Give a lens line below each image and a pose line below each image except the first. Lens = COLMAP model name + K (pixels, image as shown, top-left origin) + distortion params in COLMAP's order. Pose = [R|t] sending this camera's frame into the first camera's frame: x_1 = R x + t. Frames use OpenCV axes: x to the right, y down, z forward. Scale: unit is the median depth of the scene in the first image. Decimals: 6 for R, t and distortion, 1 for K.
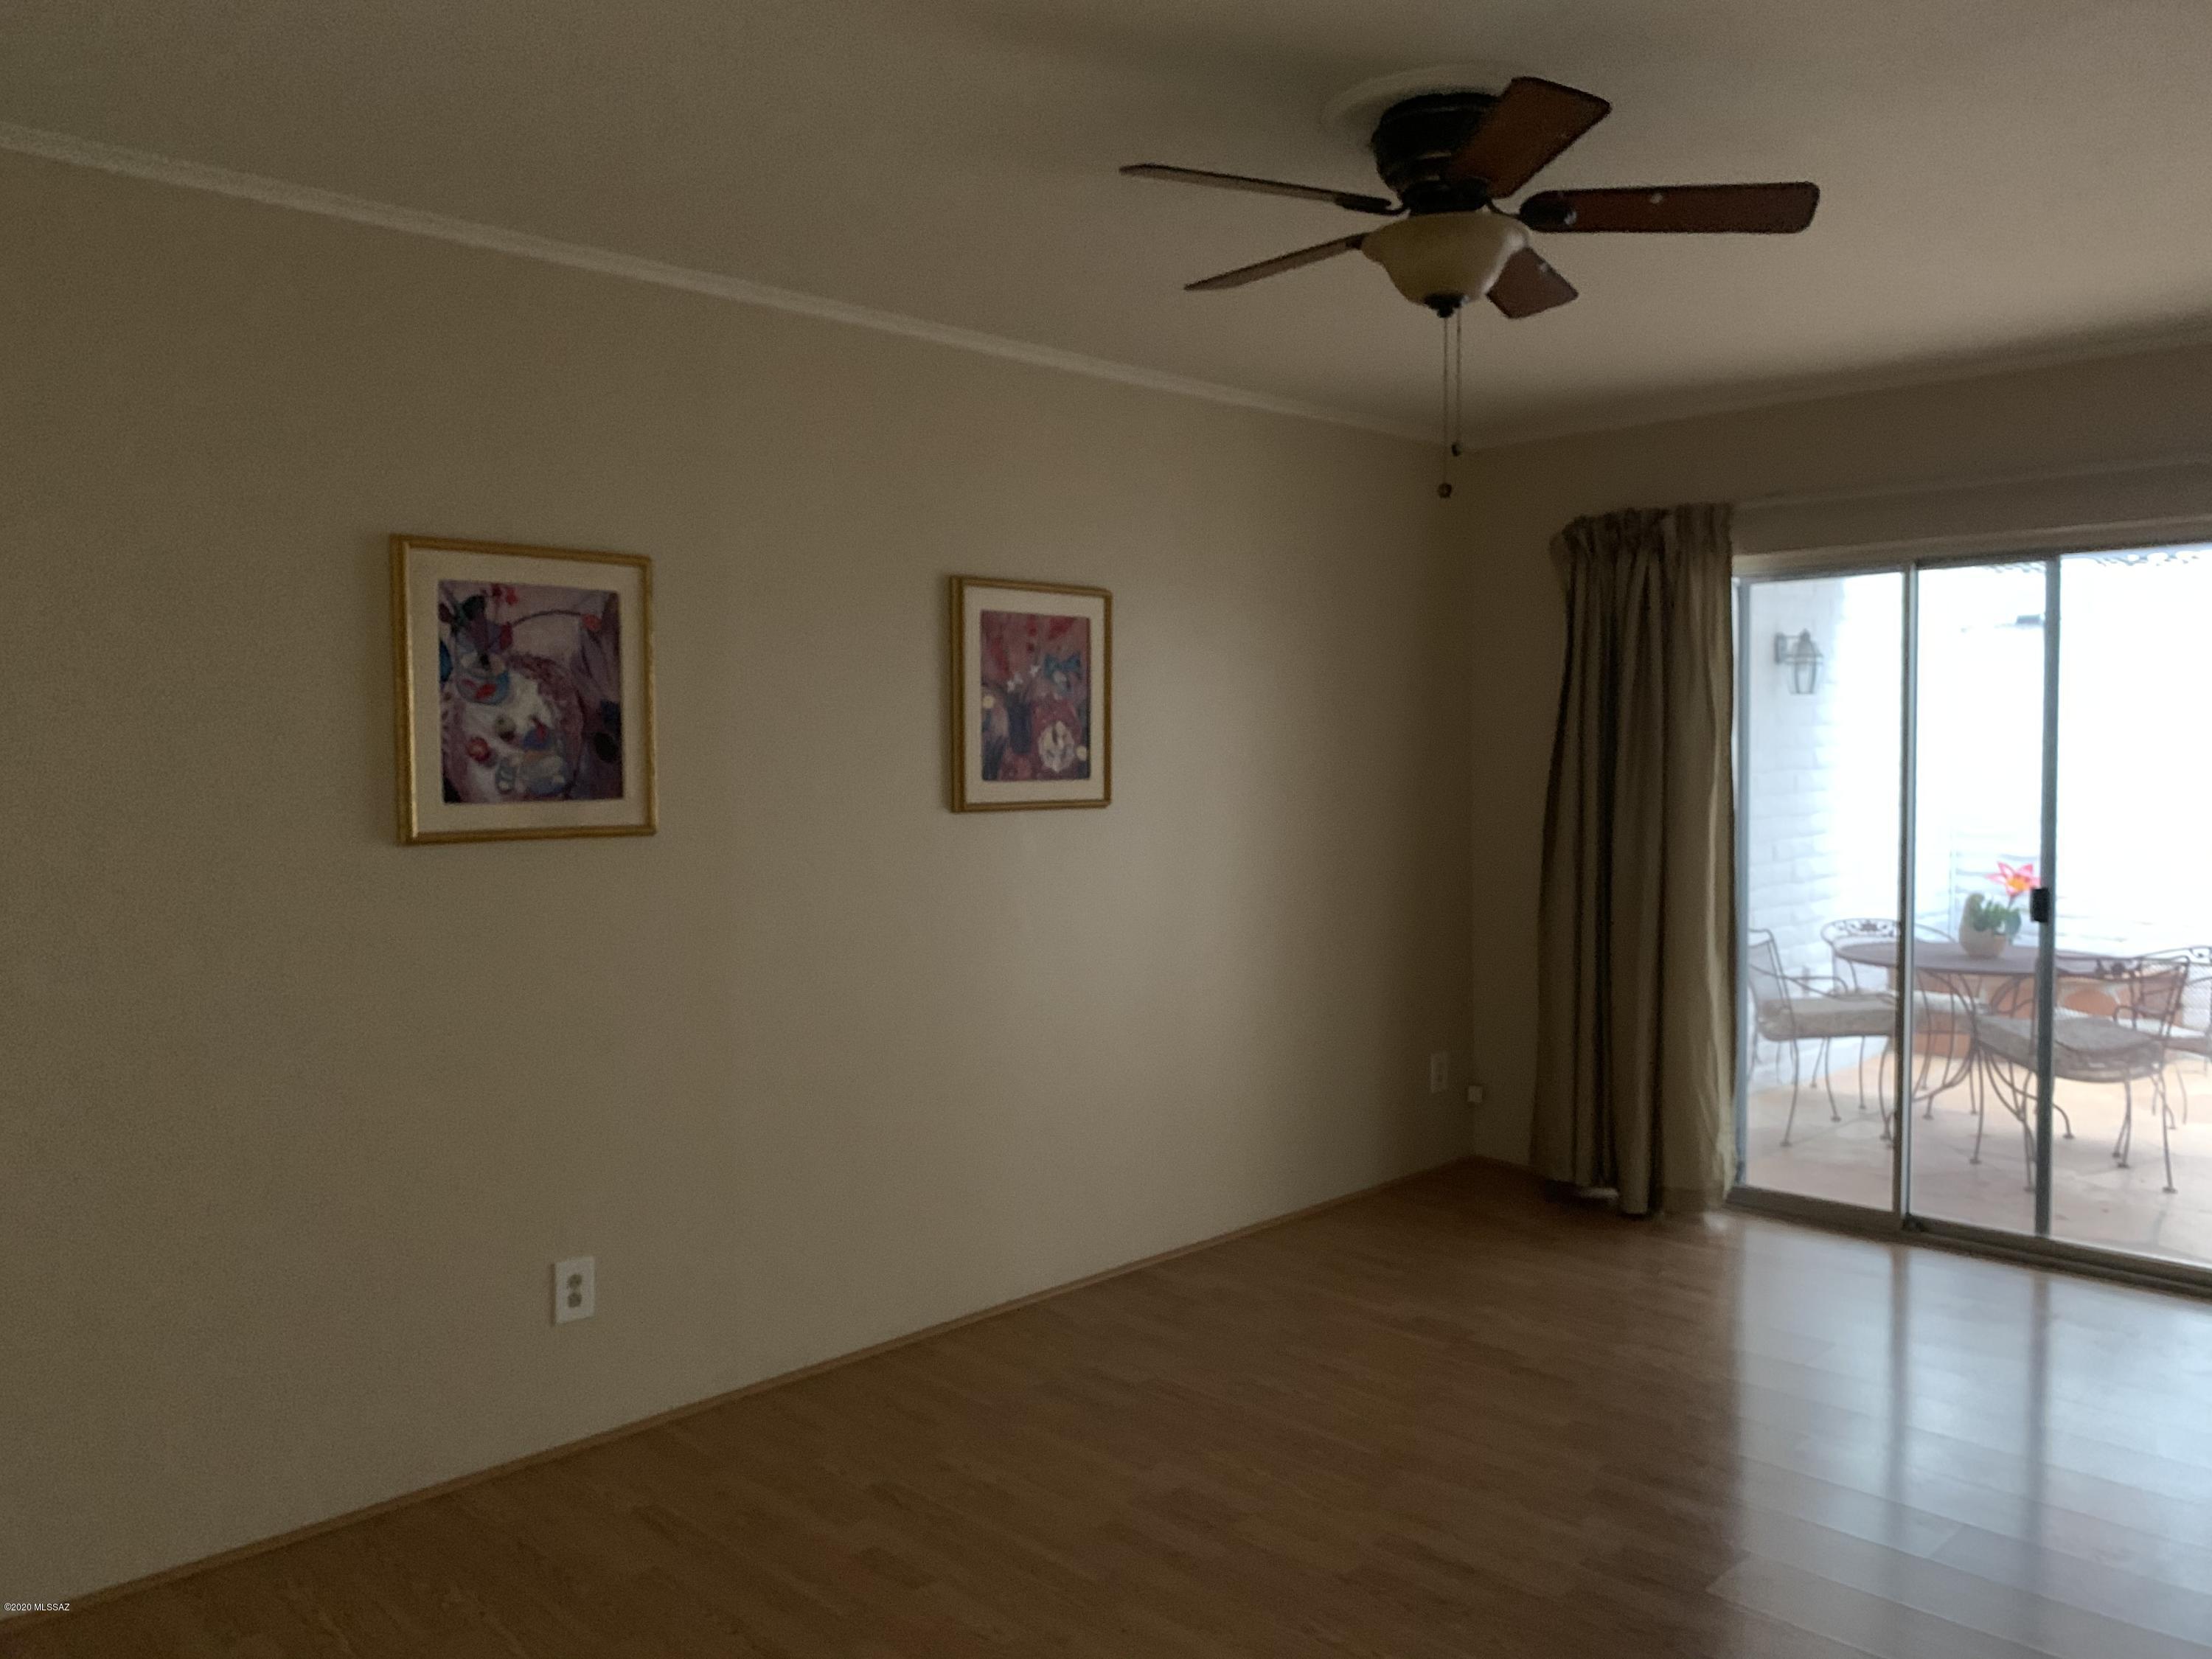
lens RADIAL K [[1712.9, 0, 1108.3], [0, 1712.9, 847.0], [0, 0, 1]] dist [0.035662, -0.062910]
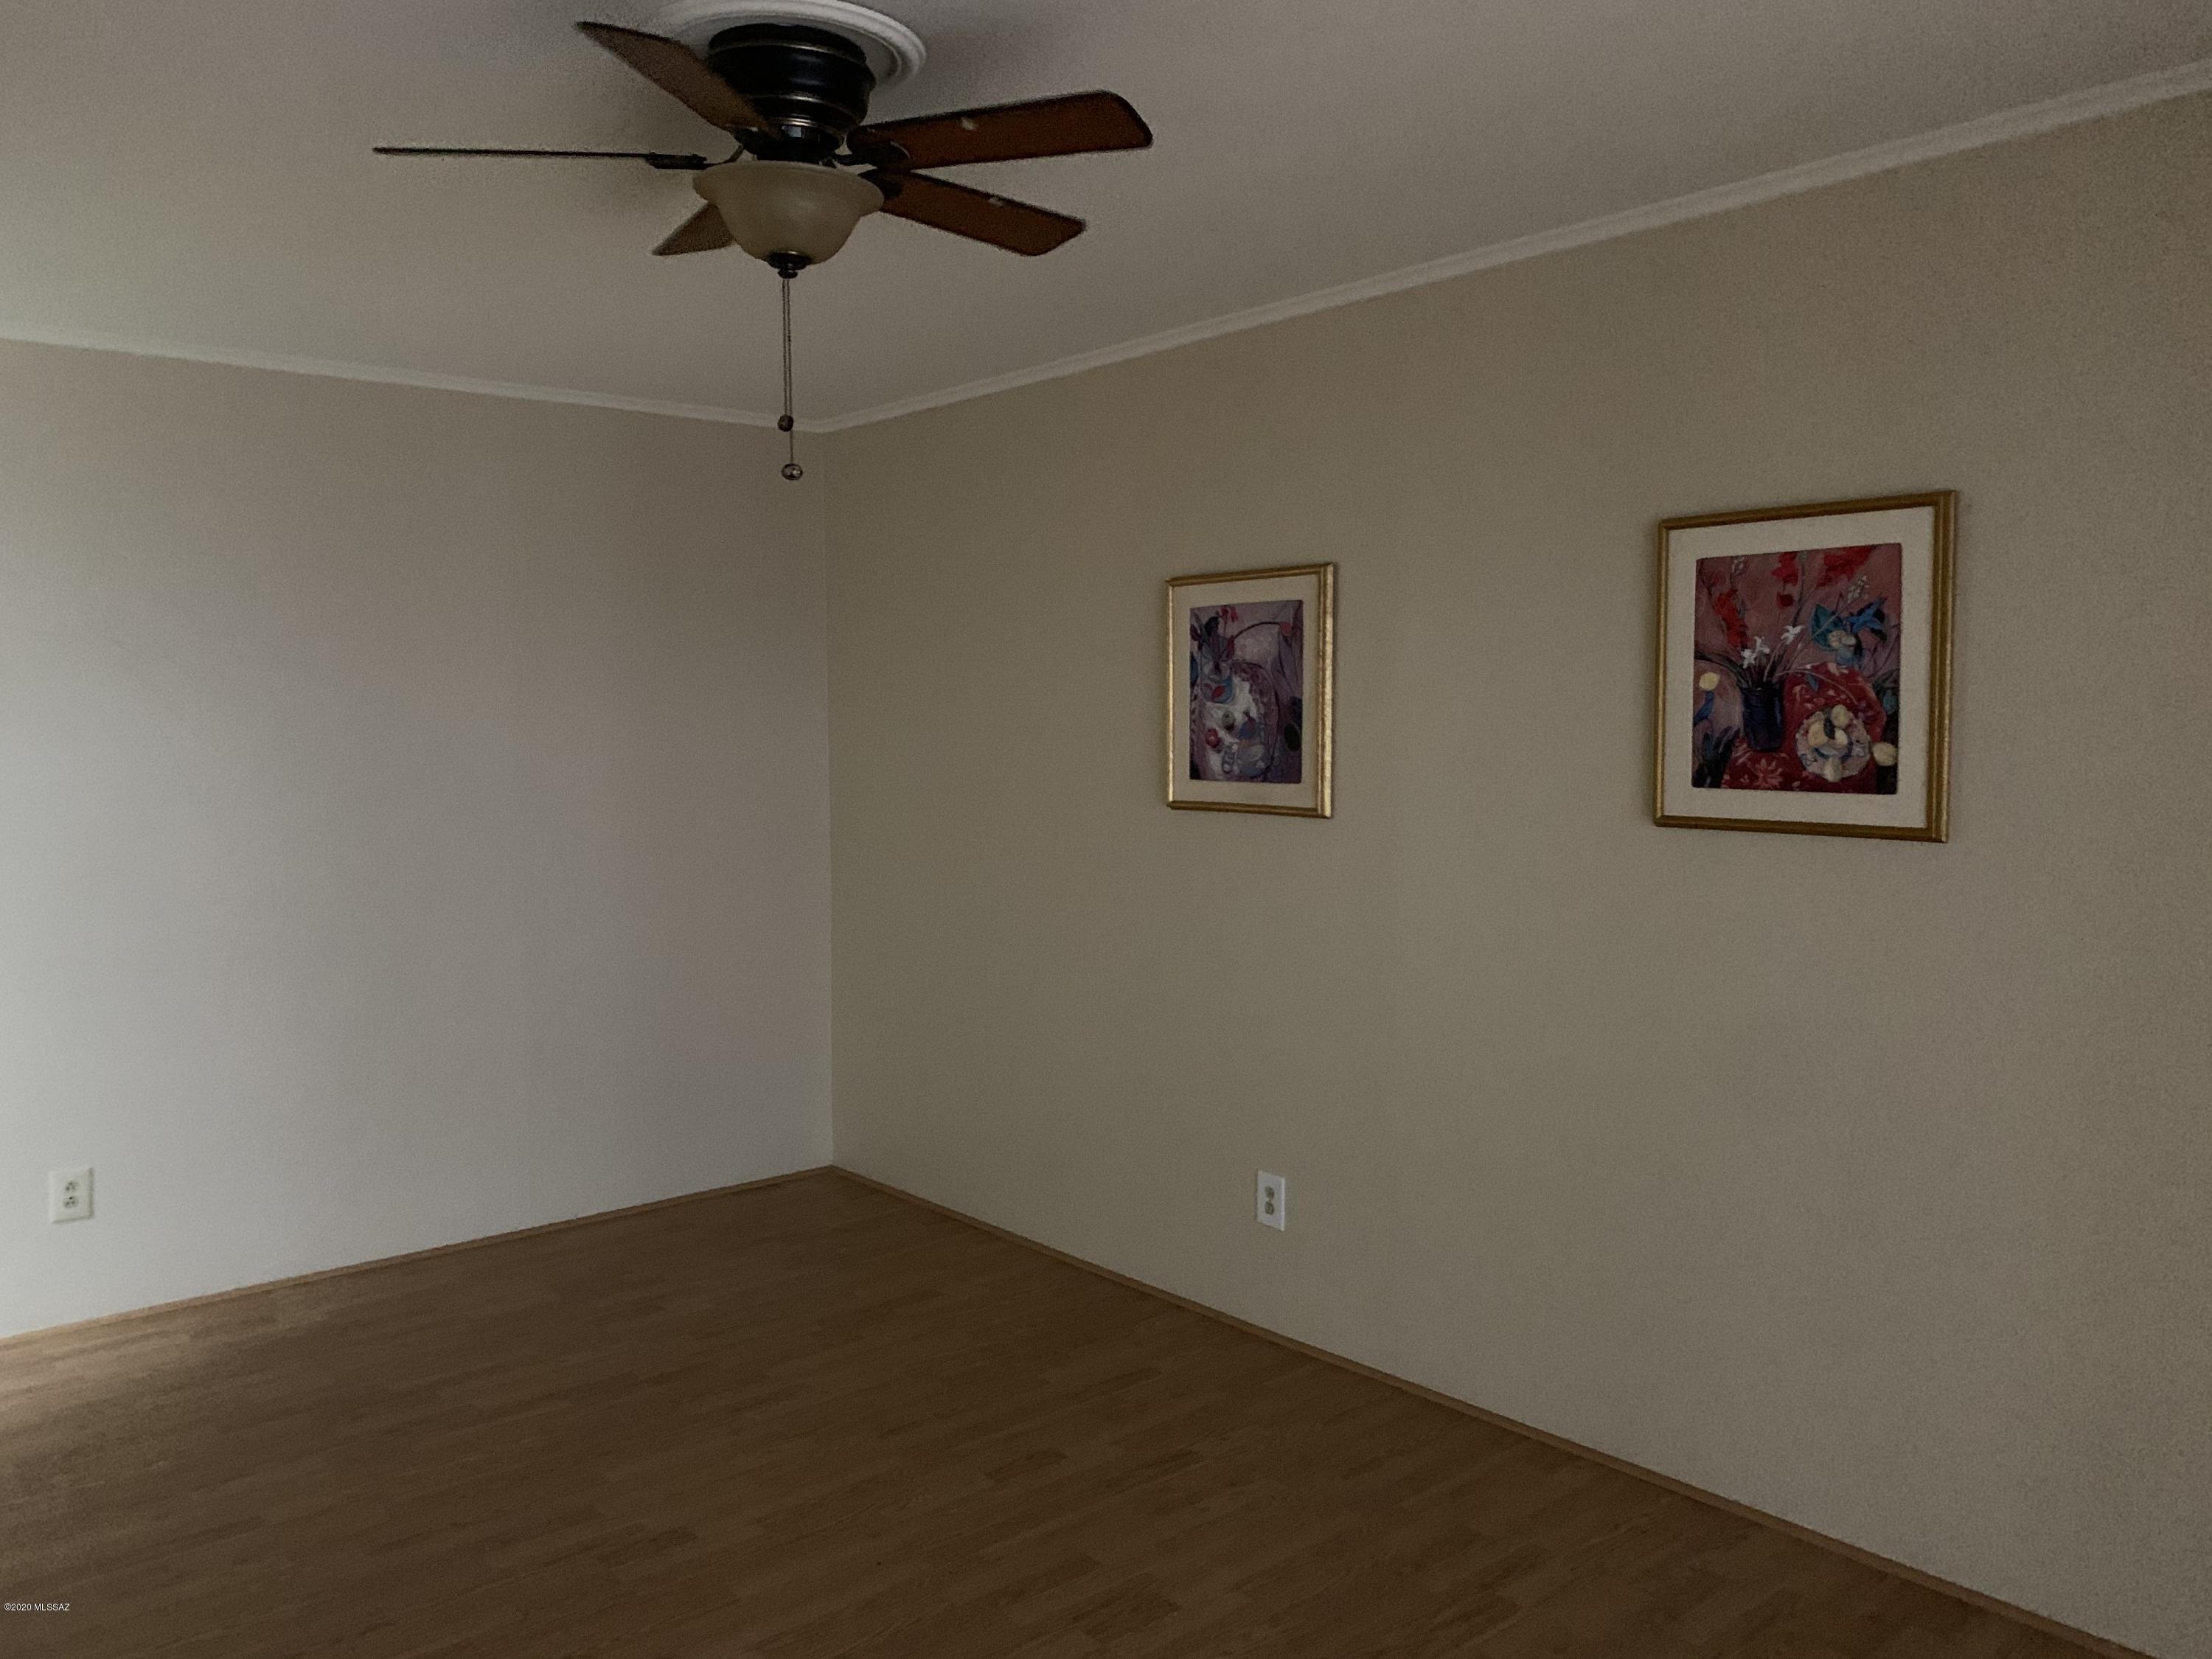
lens RADIAL K [[1712.9, 0, 1092.5], [0, 1712.9, 824.1], [0, 0, 1]] dist [0.035662, -0.062910]
pose [[-0.107569, 0.067263, -0.991920, 0.842148], [-0.052503, 0.995932, 0.073229, -0.076633], [0.992810, 0.059956, -0.103600, 0.981723]]
